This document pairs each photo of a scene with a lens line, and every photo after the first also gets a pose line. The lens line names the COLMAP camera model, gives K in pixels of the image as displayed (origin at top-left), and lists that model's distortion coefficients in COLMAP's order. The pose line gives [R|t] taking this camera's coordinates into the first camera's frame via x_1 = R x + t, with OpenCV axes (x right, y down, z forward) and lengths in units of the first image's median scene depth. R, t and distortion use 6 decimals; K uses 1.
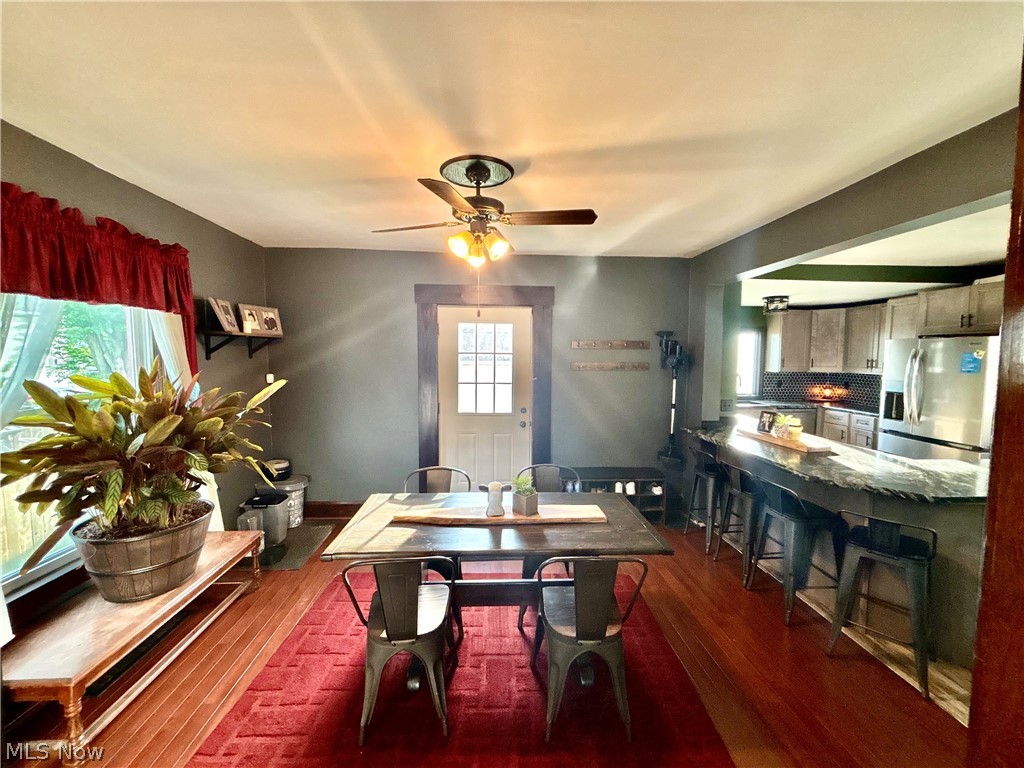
lens RADIAL K [[408.8, 0, 510.1], [0, 408.8, 383.8], [0, 0, 1]] dist [0.000749, 0.000132]
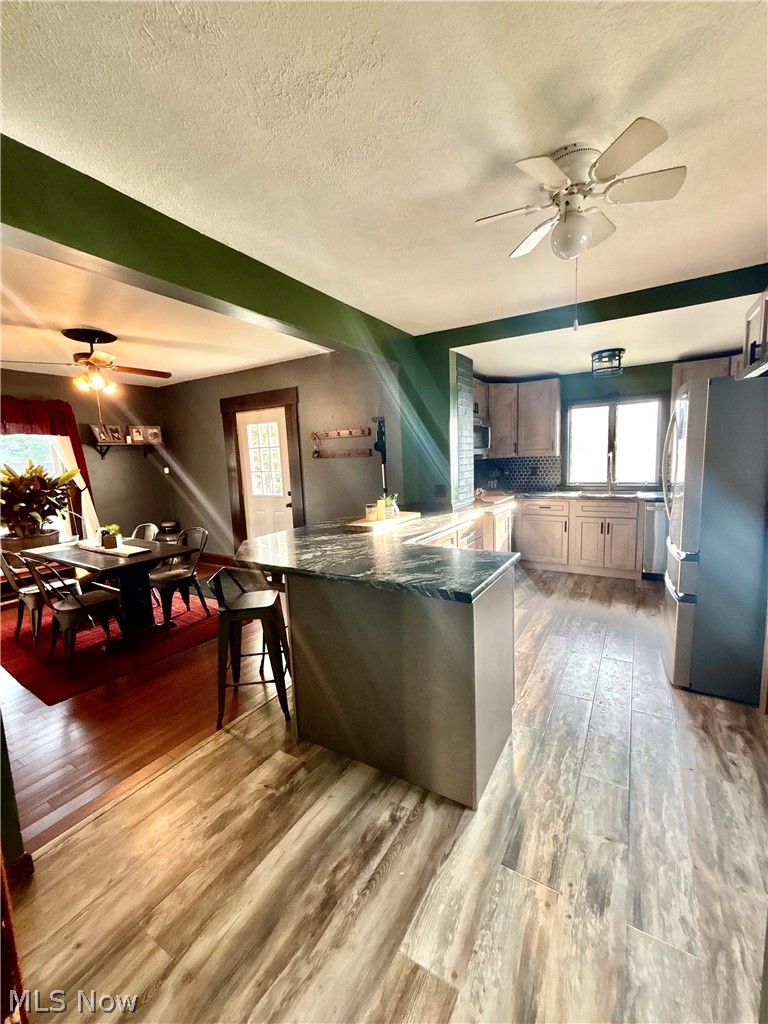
lens RADIAL K [[411.9, 0, 385.9], [0, 411.9, 508.3], [0, 0, 1]] dist [-0.002427, -0.000275]
pose [[0.820259, 0.031538, -0.571122, 0.887578], [0.004052, 0.998133, 0.060937, 0.032466], [0.571978, -0.052298, 0.818600, 0.151939]]
